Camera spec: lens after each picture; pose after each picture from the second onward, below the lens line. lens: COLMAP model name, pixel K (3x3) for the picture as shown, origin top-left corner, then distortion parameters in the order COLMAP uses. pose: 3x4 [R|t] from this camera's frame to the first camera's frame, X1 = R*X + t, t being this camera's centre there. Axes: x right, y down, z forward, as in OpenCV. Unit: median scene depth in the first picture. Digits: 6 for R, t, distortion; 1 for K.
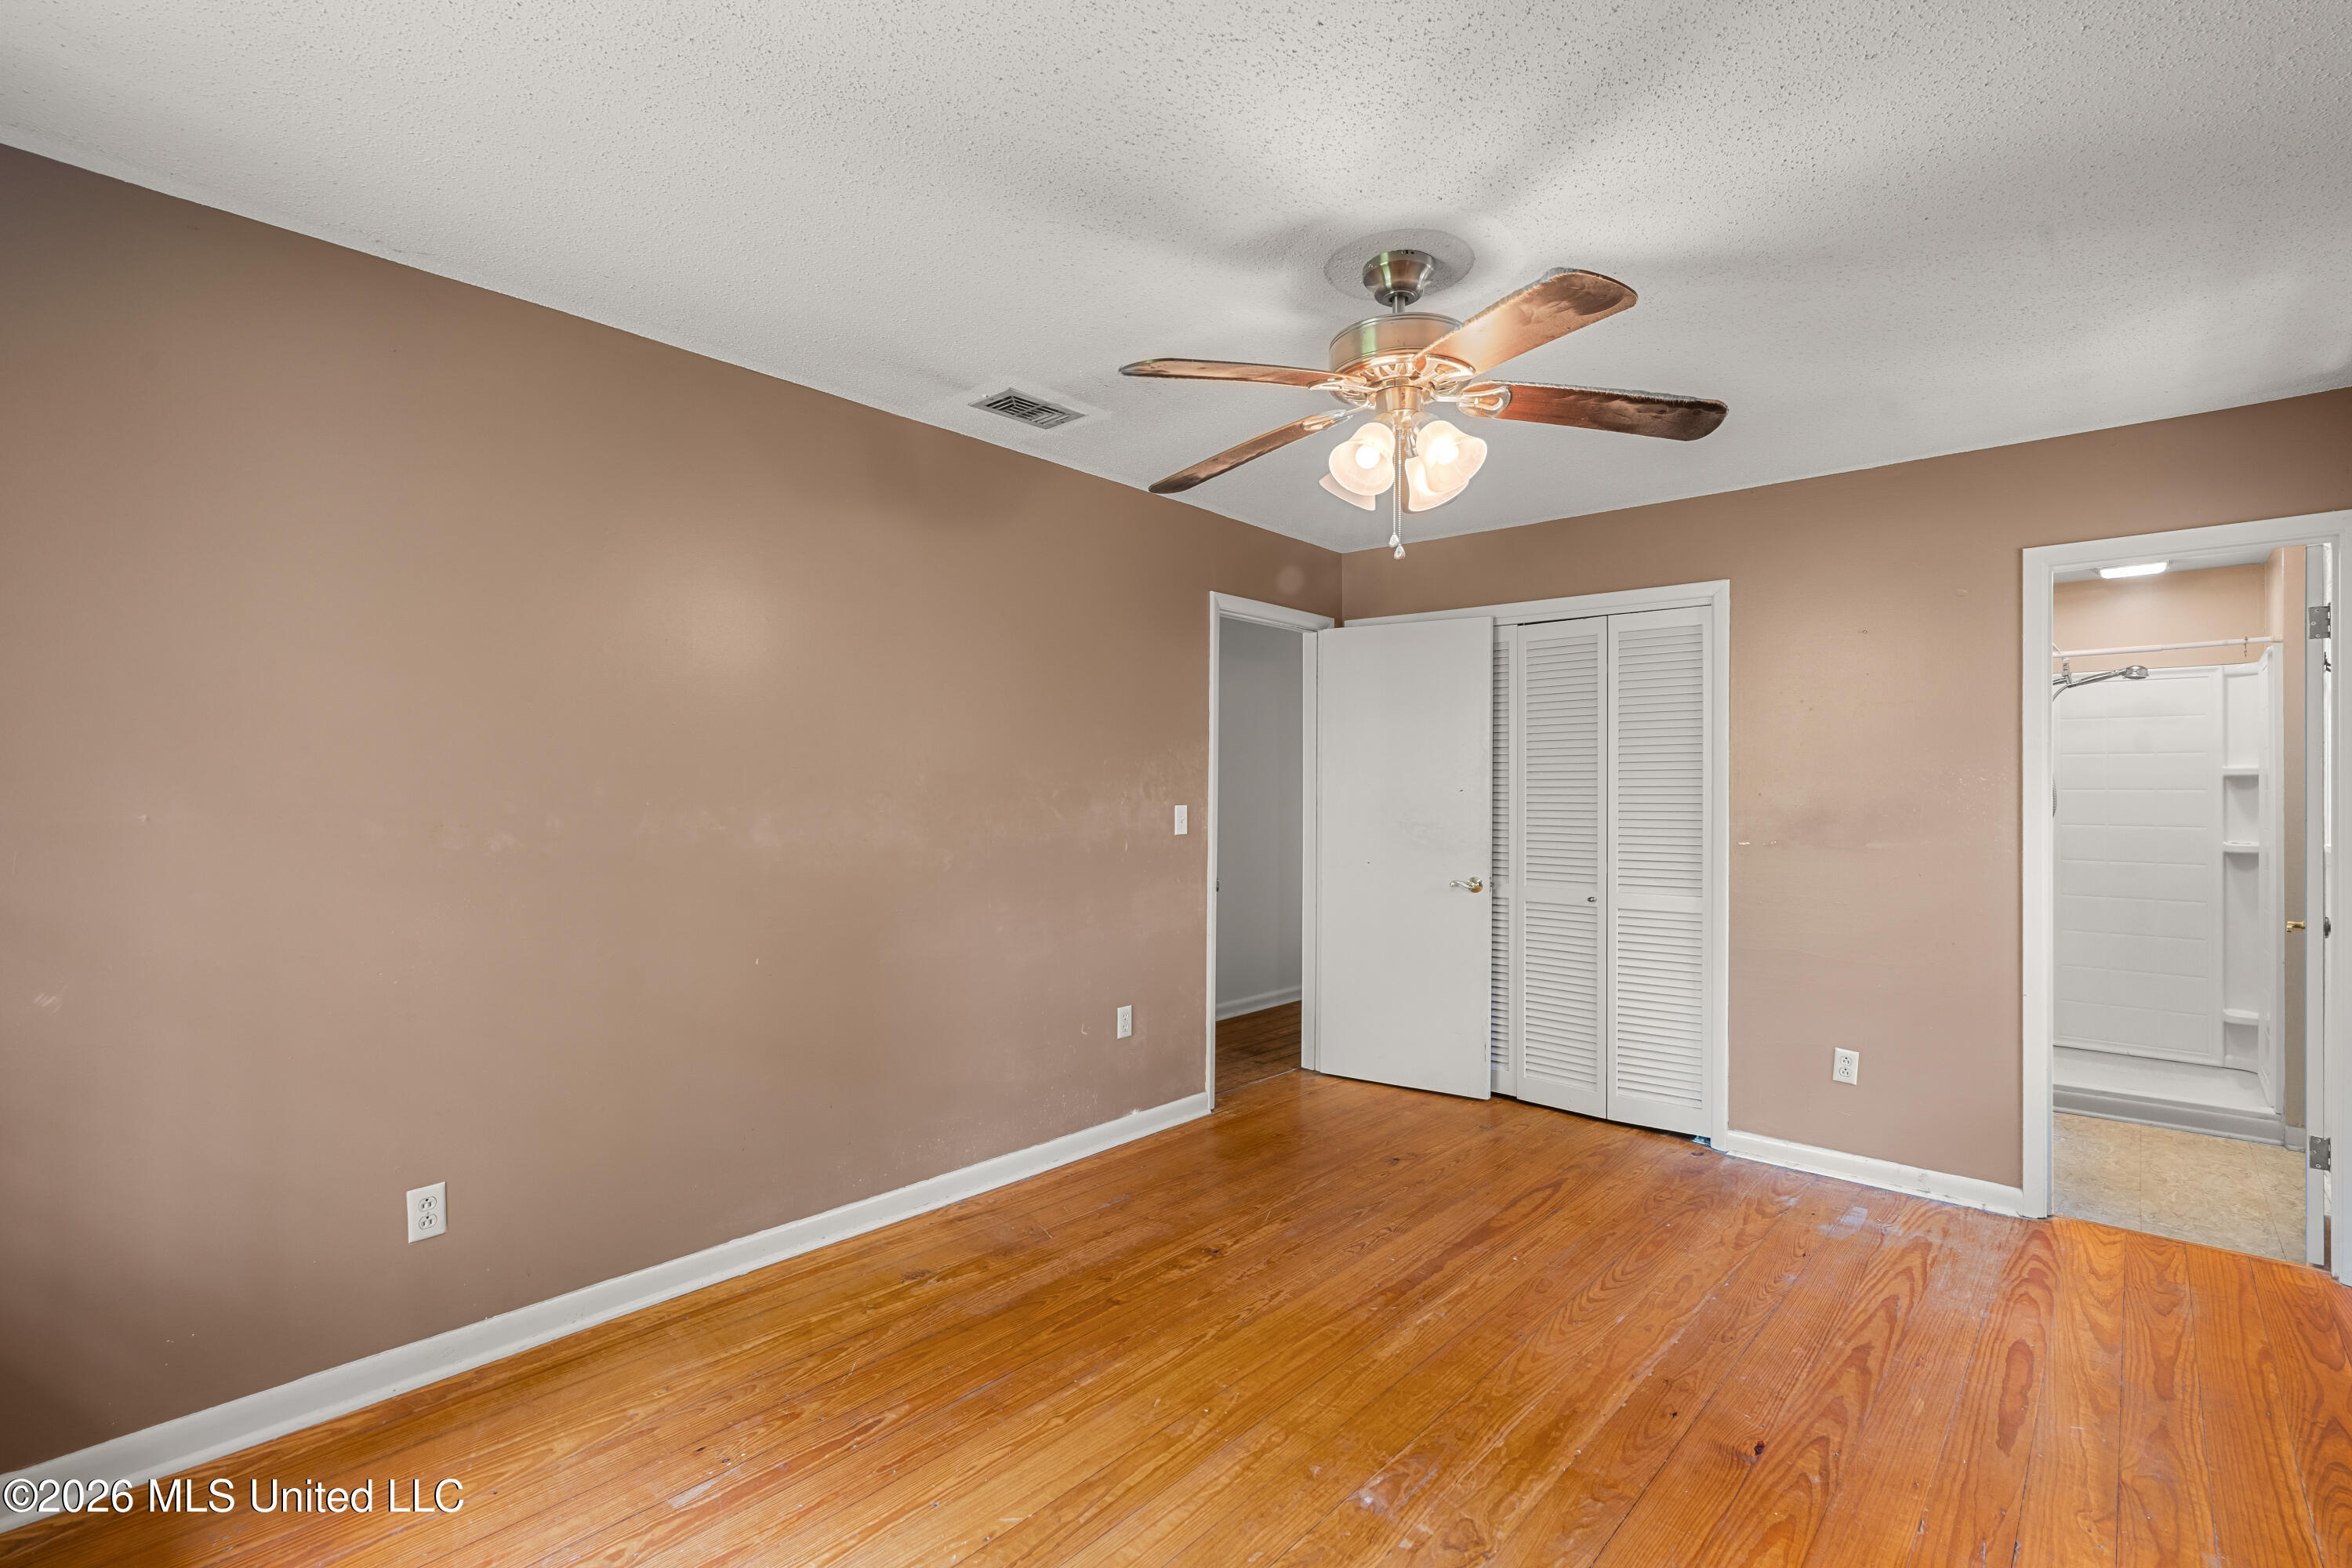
lens RADIAL K [[1061.6, 0, 1135.8], [0, 1061.6, 788.8], [0, 0, 1]] dist [-0.007023, 0.003886]
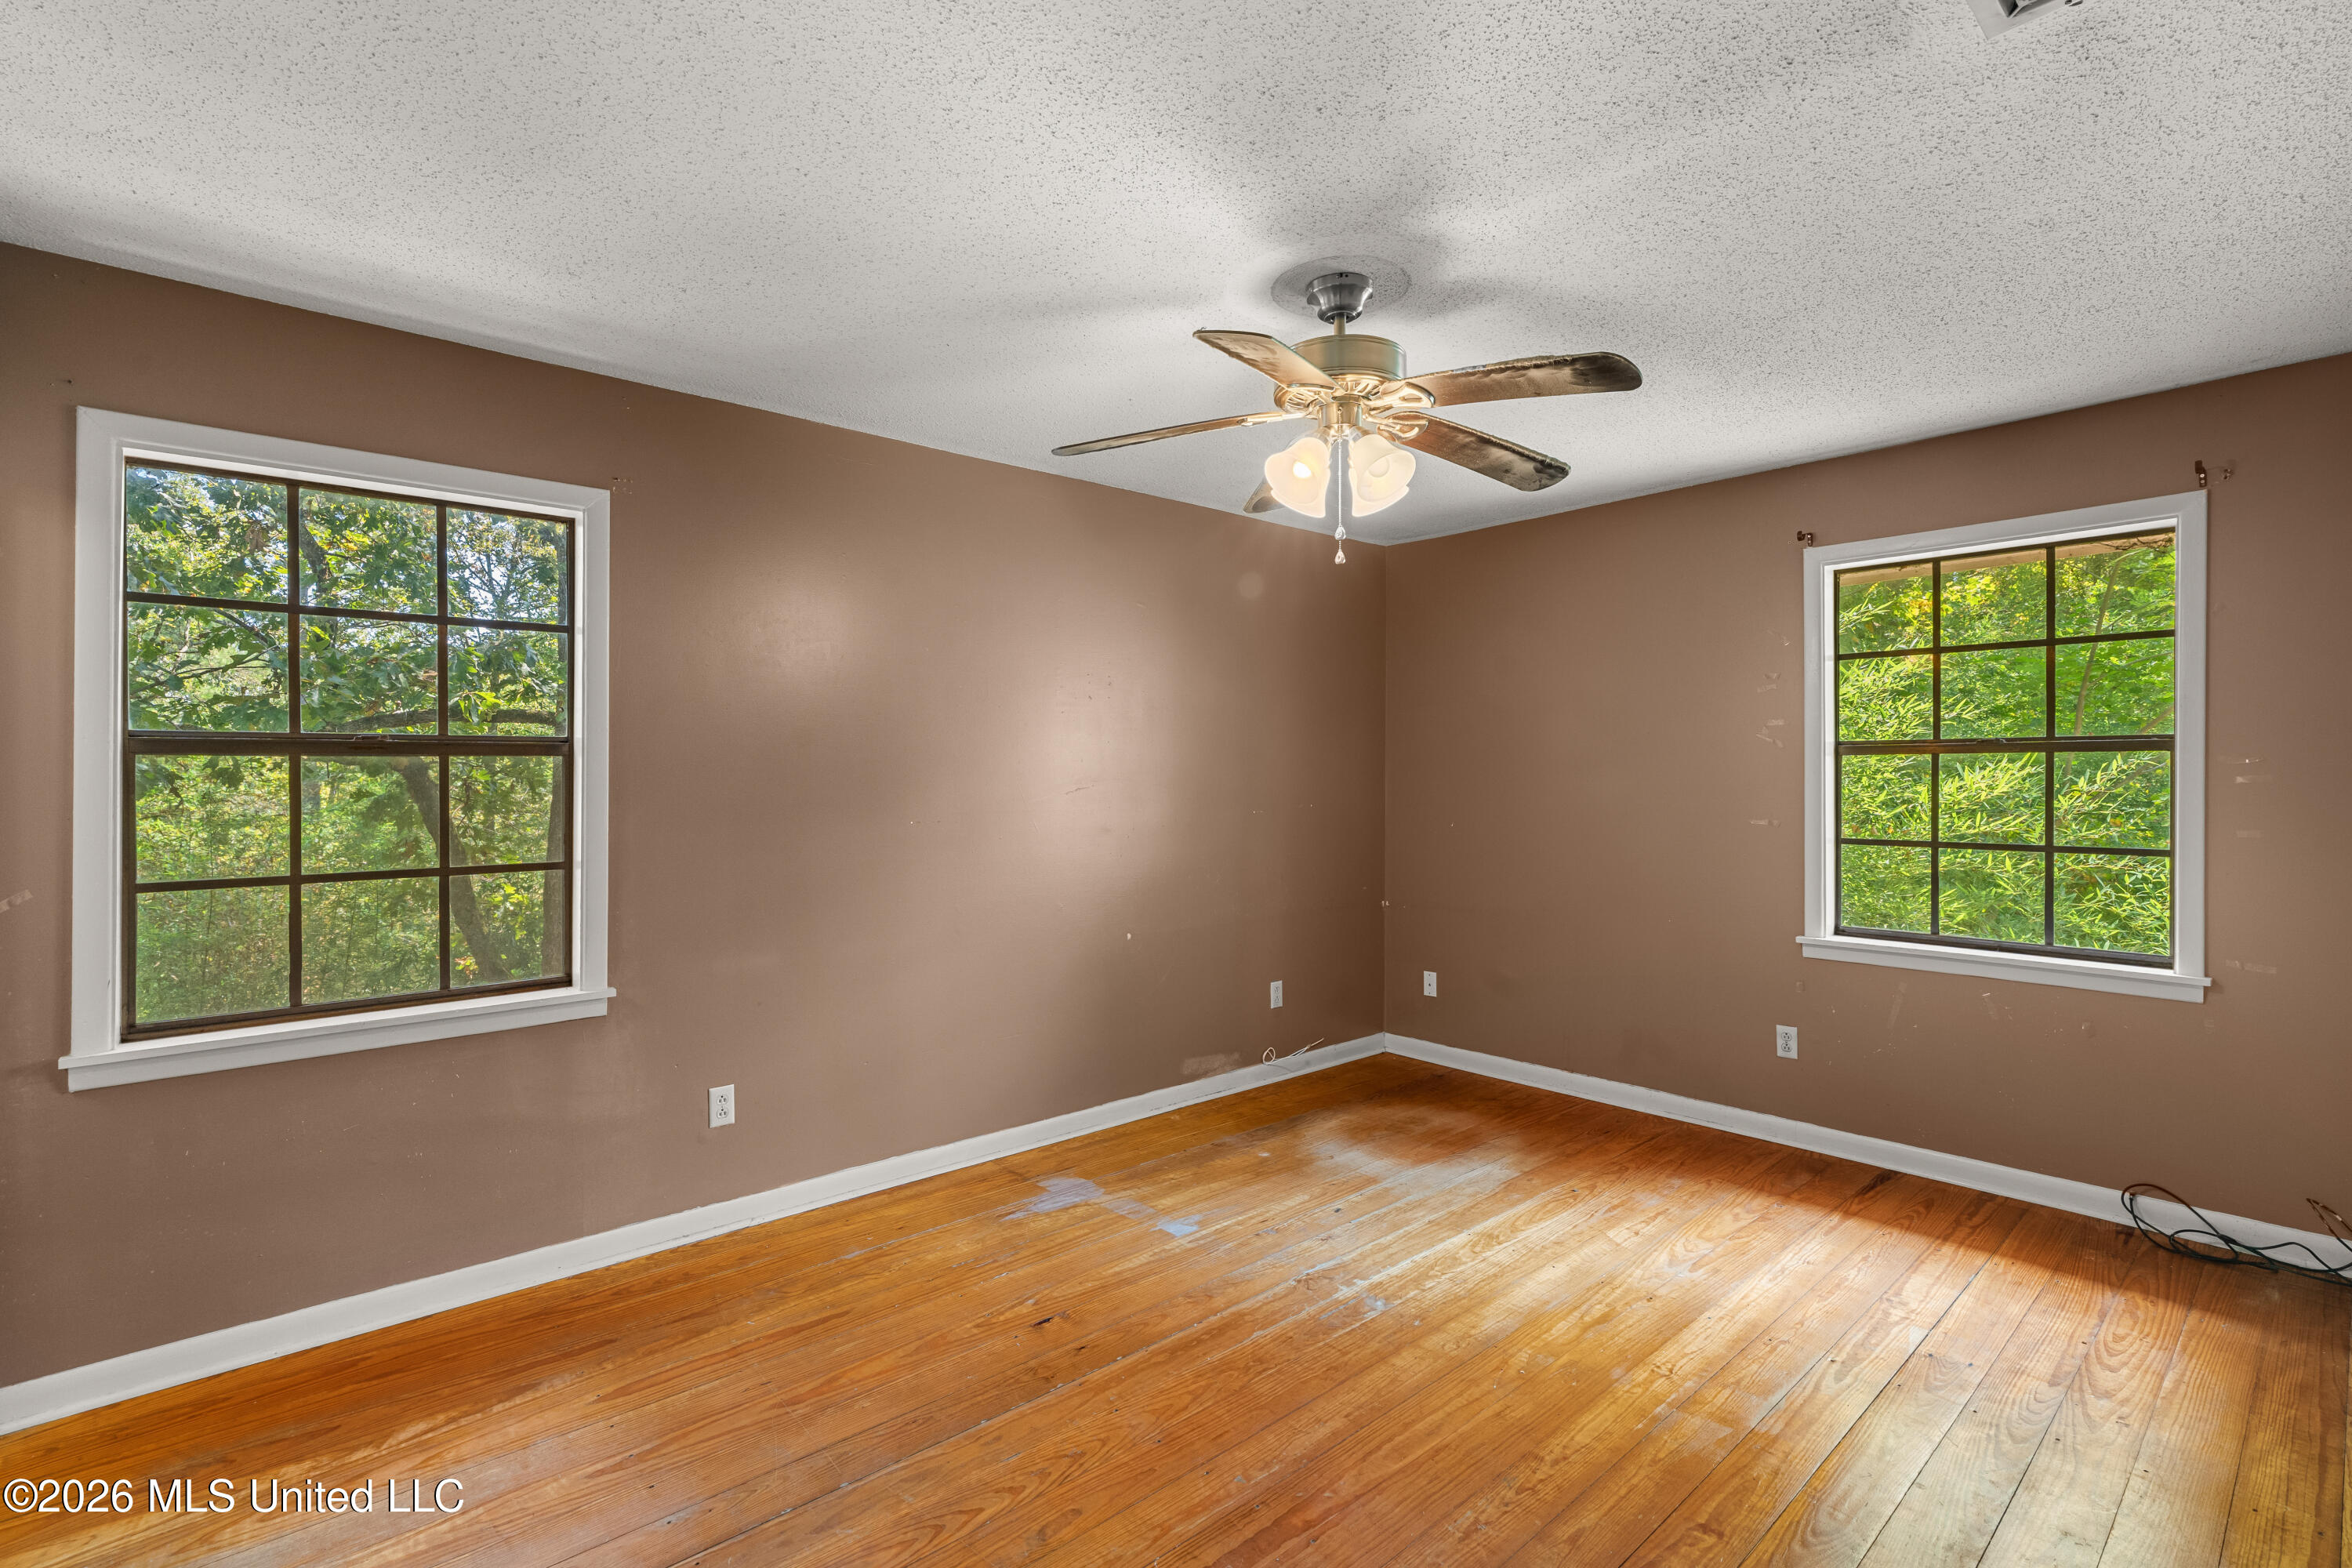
lens RADIAL K [[1061.6, 0, 1158.7], [0, 1061.6, 781.7], [0, 0, 1]] dist [-0.007023, 0.003886]
pose [[-0.995682, -0.004011, 0.092740, 0.238517], [-0.003919, 0.999992, 0.001169, 0.002210], [-0.092744, 0.000800, -0.995690, 1.504525]]
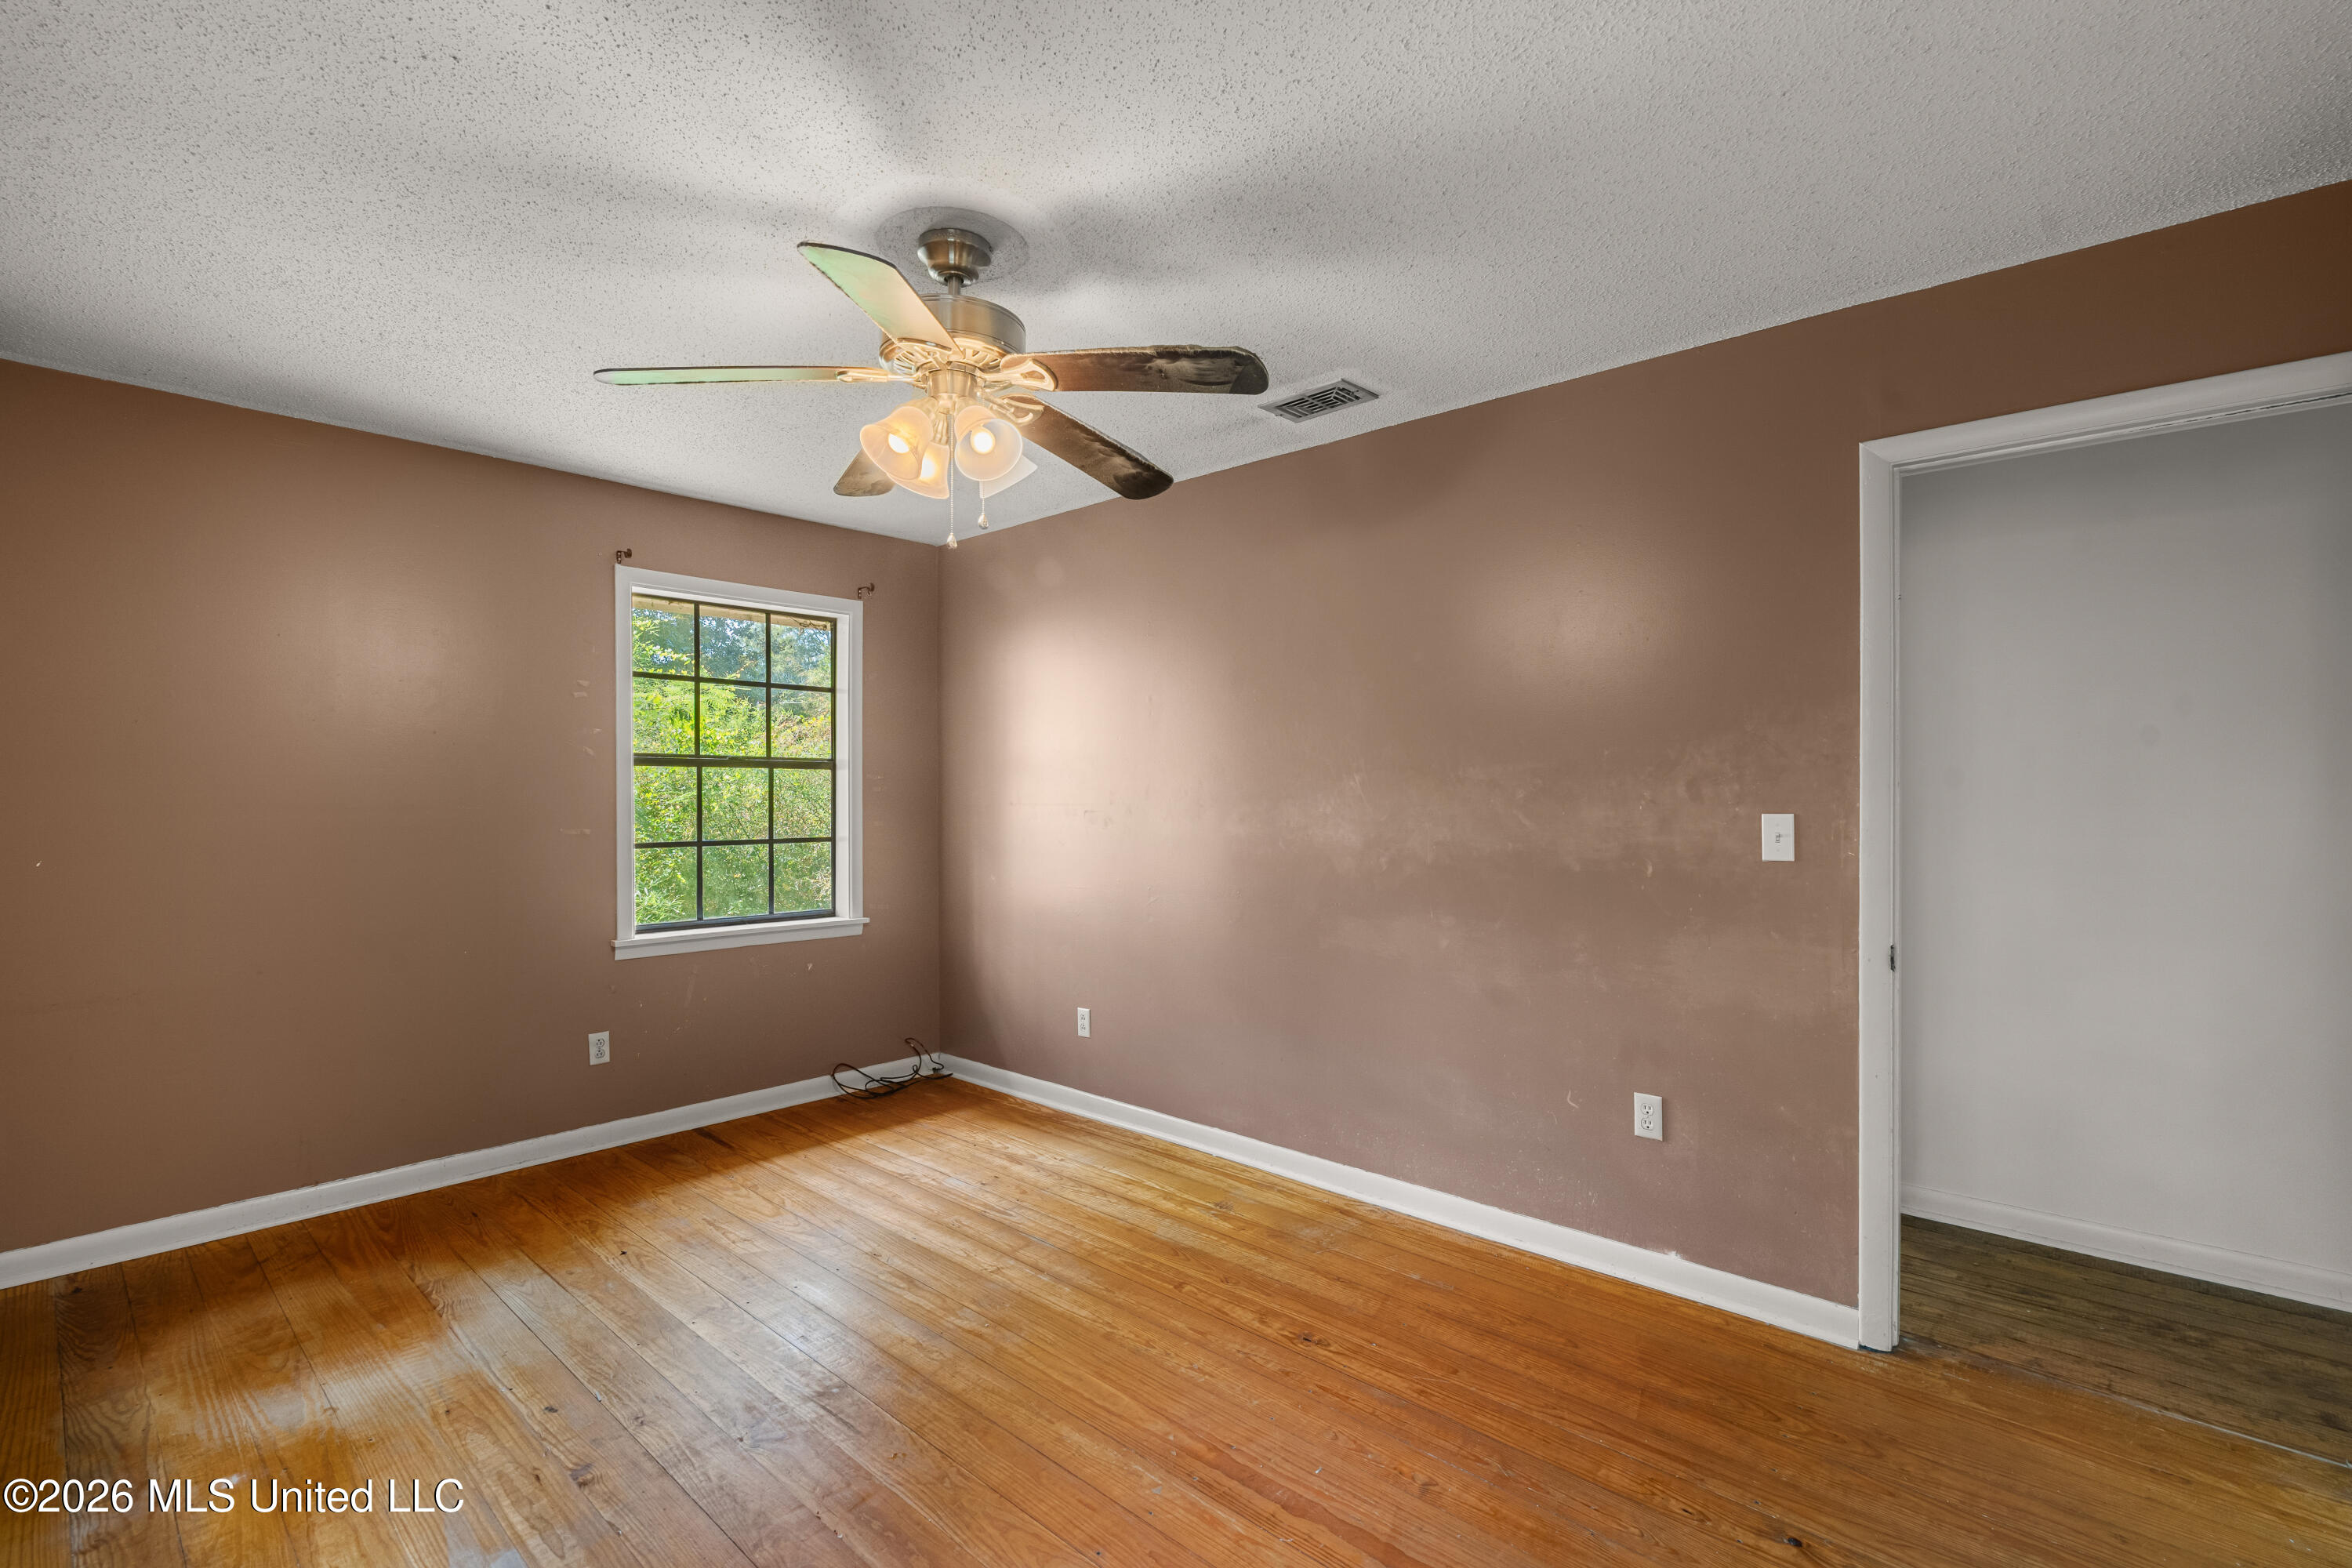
lens RADIAL K [[1061.6, 0, 1175.9], [0, 1061.6, 801.5], [0, 0, 1]] dist [-0.007023, 0.003886]
pose [[0.015484, 0.005842, -0.999863, 0.885393], [-0.000108, 0.999983, 0.005841, 0.006368], [0.999880, 0.000018, 0.015485, 0.861106]]
